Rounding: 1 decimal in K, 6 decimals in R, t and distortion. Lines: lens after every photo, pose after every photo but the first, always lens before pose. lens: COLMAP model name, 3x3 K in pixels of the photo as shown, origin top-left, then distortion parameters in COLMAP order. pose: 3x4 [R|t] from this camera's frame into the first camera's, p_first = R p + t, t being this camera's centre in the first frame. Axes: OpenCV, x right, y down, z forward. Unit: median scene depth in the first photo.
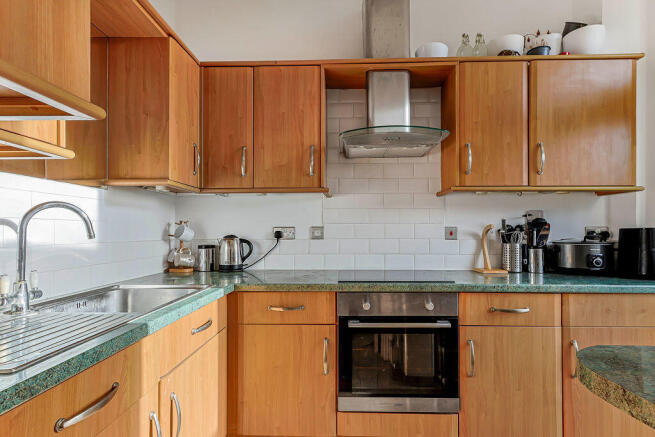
lens RADIAL K [[322.2, 0, 328.6], [0, 322.2, 229.0], [0, 0, 1]] dist [-0.001657, -0.000178]
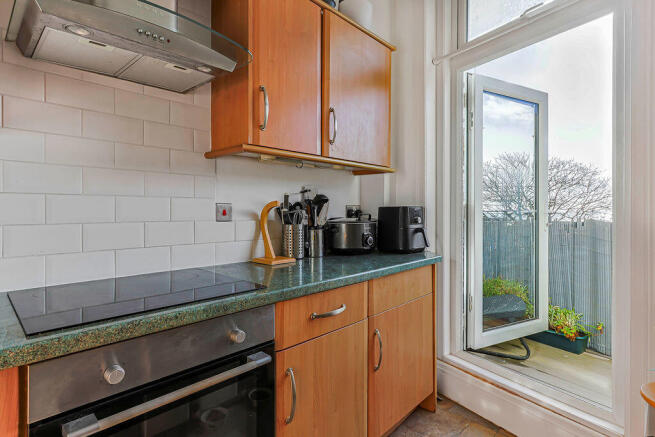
lens RADIAL K [[339.7, 0, 327.7], [0, 339.7, 209.5], [0, 0, 1]] dist [-0.000736, 0.008205]
pose [[0.646373, -0.000407, 0.763022, -0.045691], [-0.005013, 0.999976, 0.004780, 0.002151], [-0.763005, -0.006915, 0.646355, 0.379908]]
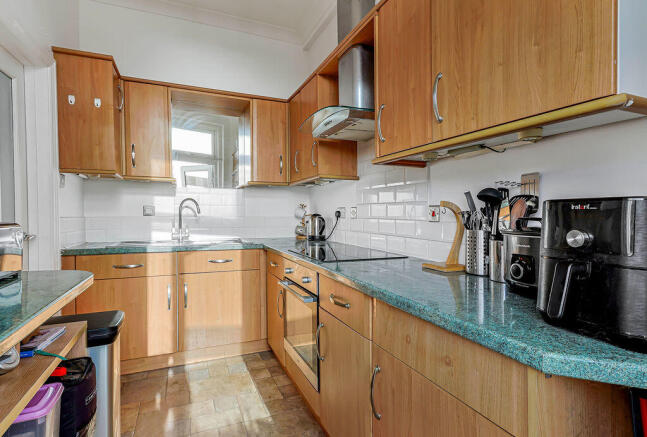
lens RADIAL K [[328.3, 0, 323.5], [0, 328.3, 218.5], [0, 0, 1]] dist [-0.000454, -0.000013]
pose [[0.441961, 0.018805, -0.896837, 1.050542], [-0.004151, 0.999812, 0.018919, 0.011332], [0.897025, -0.004639, 0.441956, 0.451954]]
